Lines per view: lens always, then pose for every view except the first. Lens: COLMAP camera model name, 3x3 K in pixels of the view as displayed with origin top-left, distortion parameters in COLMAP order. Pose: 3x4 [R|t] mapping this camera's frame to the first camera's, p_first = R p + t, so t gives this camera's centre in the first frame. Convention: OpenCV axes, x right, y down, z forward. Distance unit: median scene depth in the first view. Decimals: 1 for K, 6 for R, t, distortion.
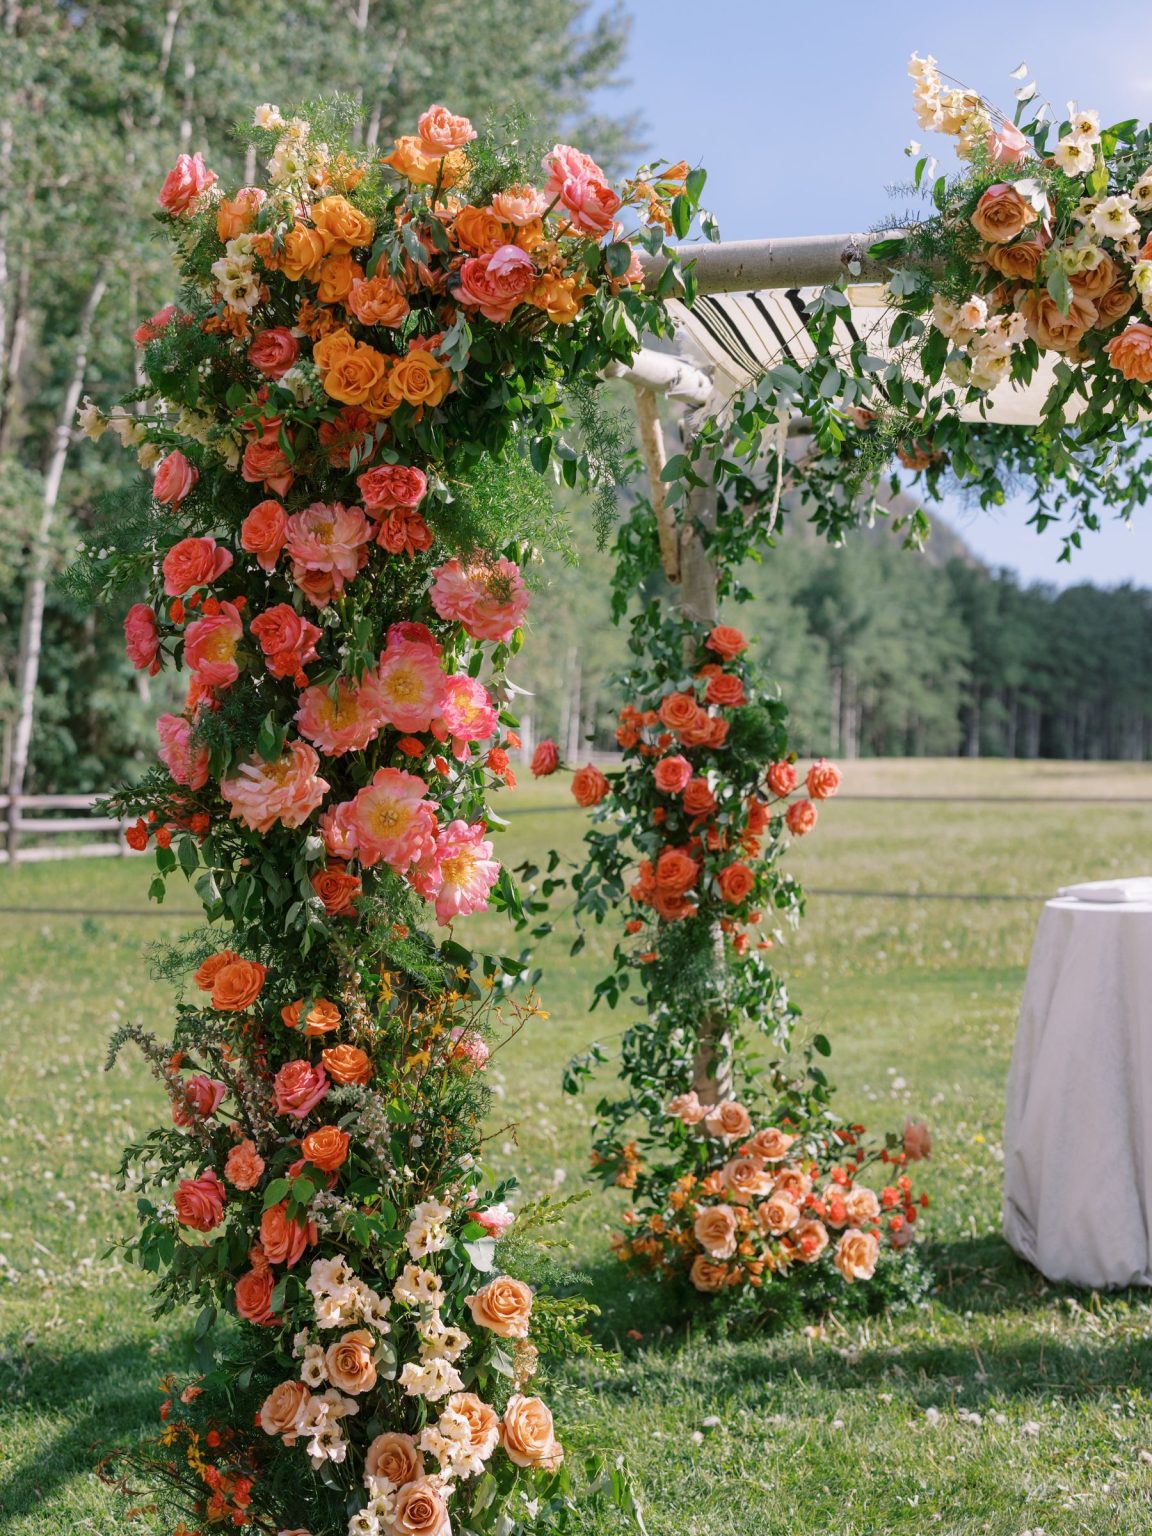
lens RADIAL K [[2442.5, 0, 579.4], [0, 2442.5, 683.2], [0, 0, 1]] dist [-0.005081, -0.088059]
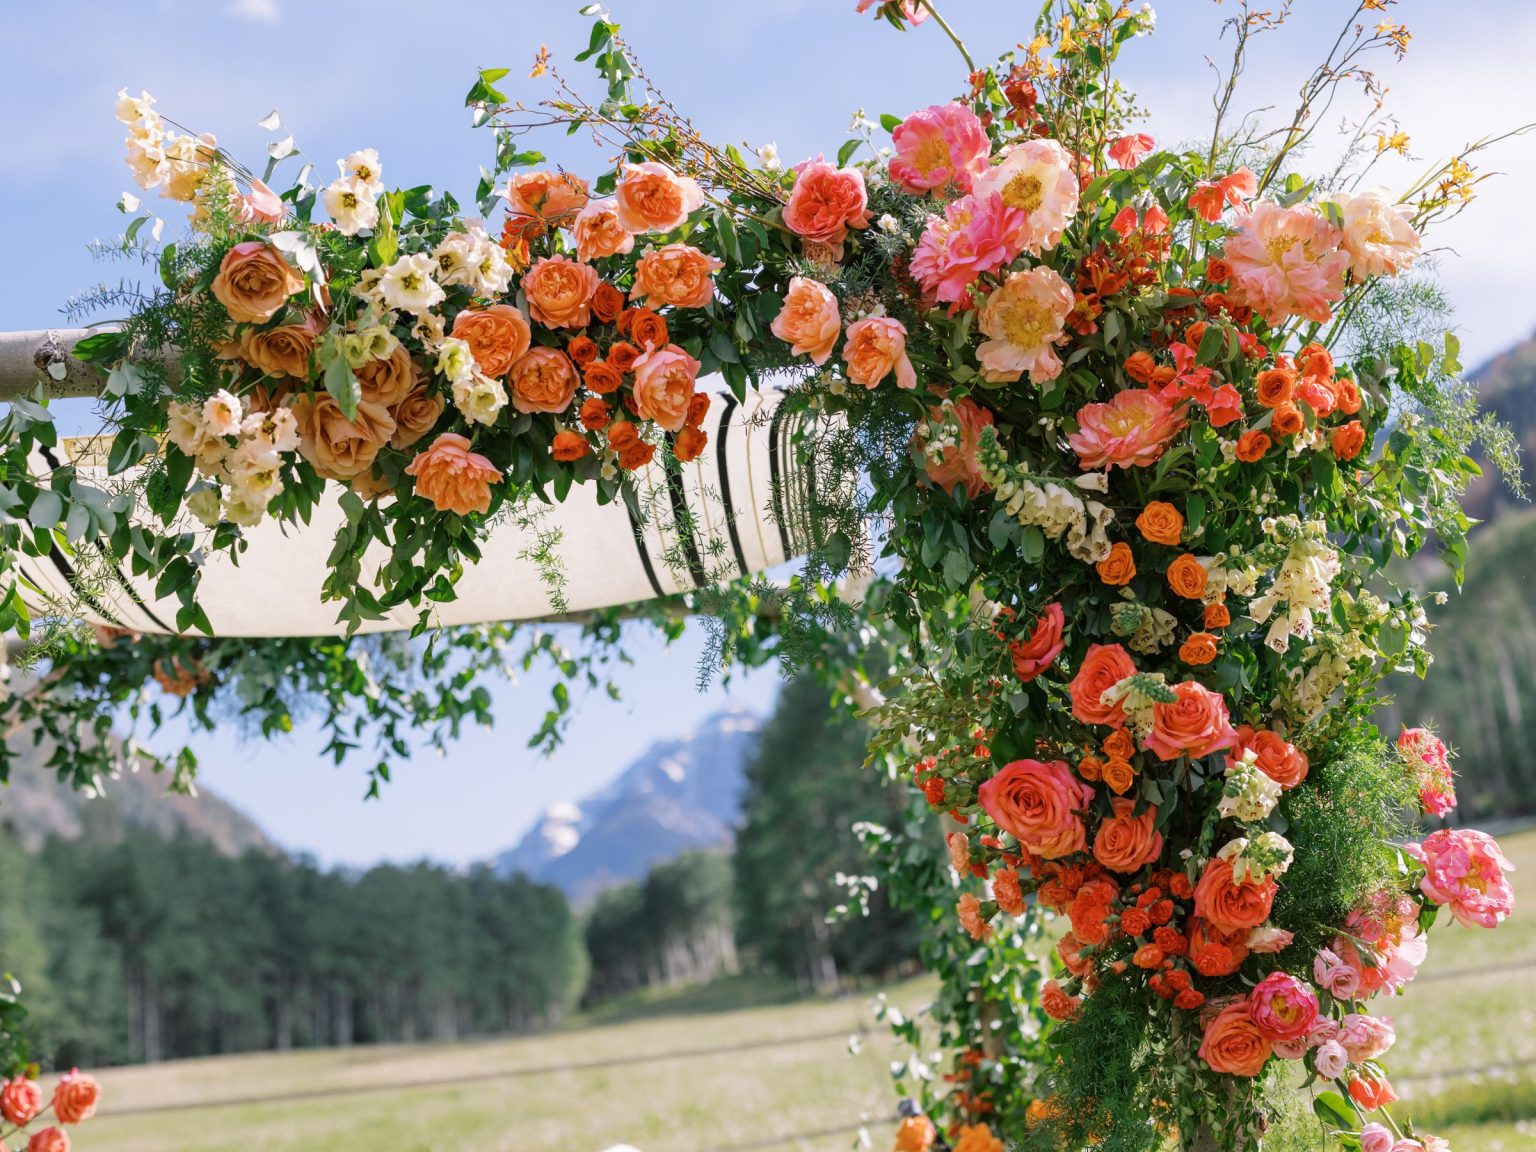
lens RADIAL K [[2471.9, 0, 768.0], [0, 2471.9, 576.0], [0, 0, 1]] dist [0.054539, -0.081626]
pose [[0.935016, -0.030633, 0.353281, 0.048654], [0.085672, 0.986263, -0.141226, 0.010235], [-0.344102, 0.162315, 0.924796, 0.259944]]
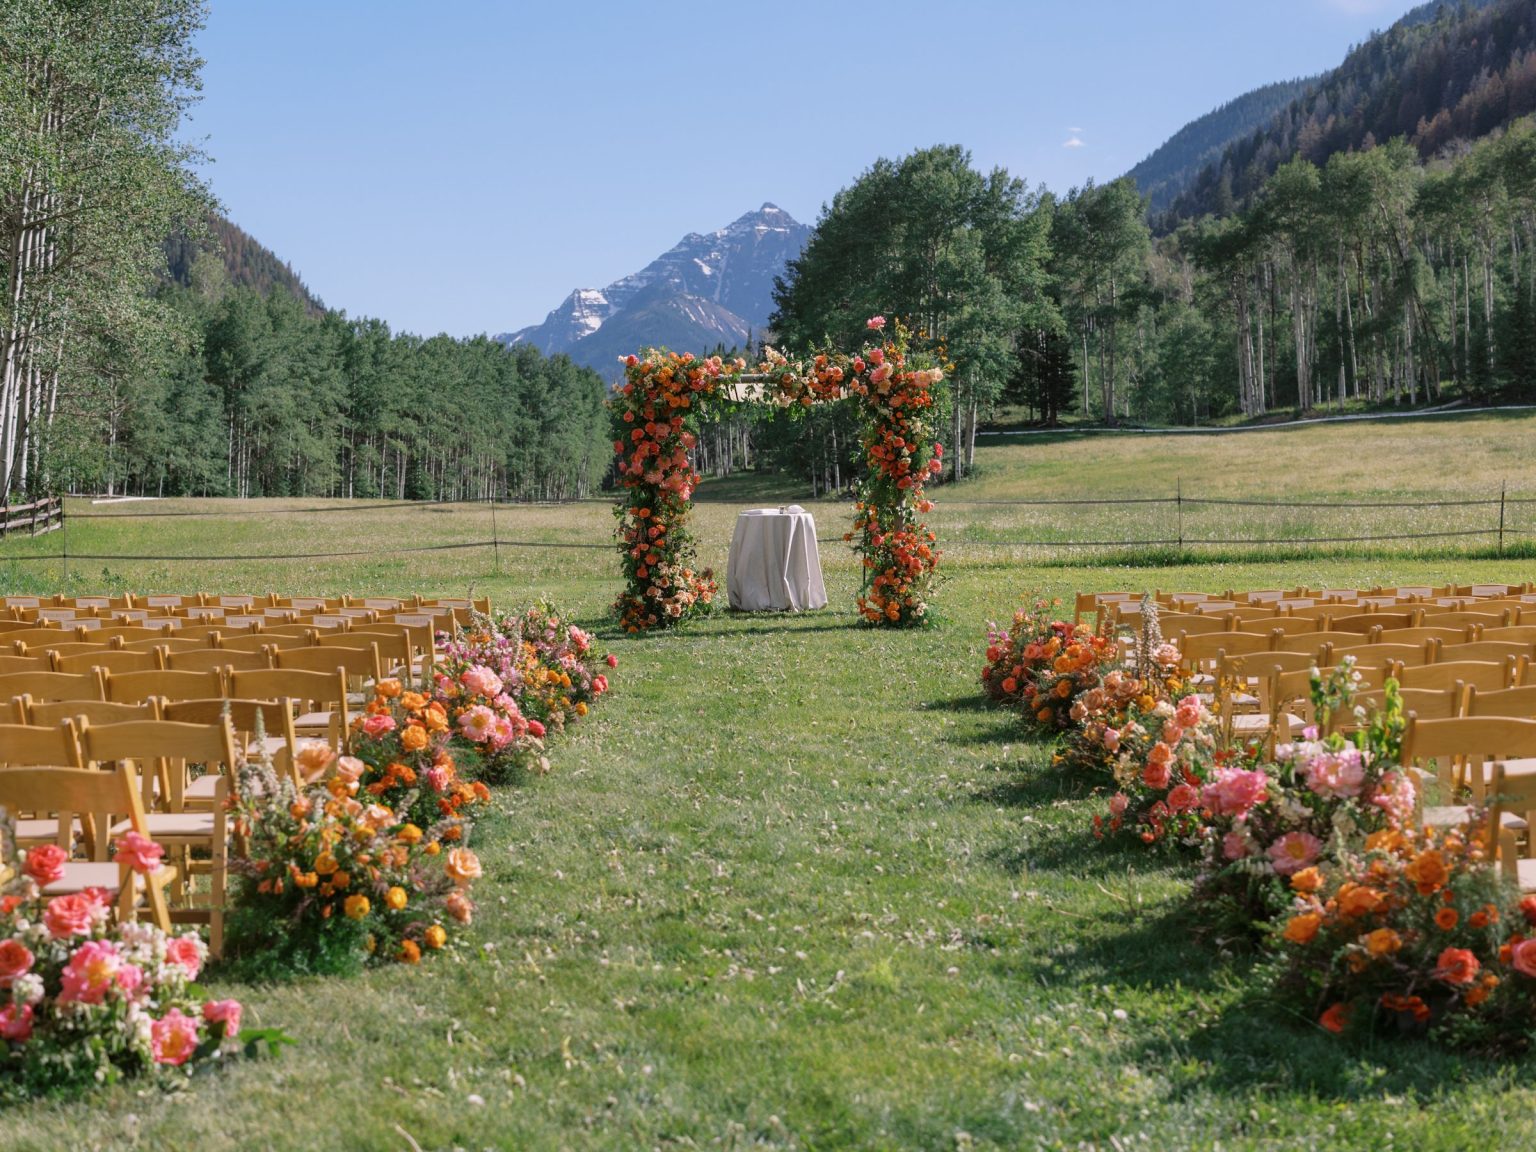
lens RADIAL K [[2469.6, 0, 739.6], [0, 2469.6, 569.4], [0, 0, 1]] dist [0.019036, 0.006592]
pose [[0.943977, -0.002723, 0.330000, -1.742286], [-0.016560, 0.998315, 0.055606, -0.057391], [-0.329595, -0.057956, 0.942342, -4.212508]]
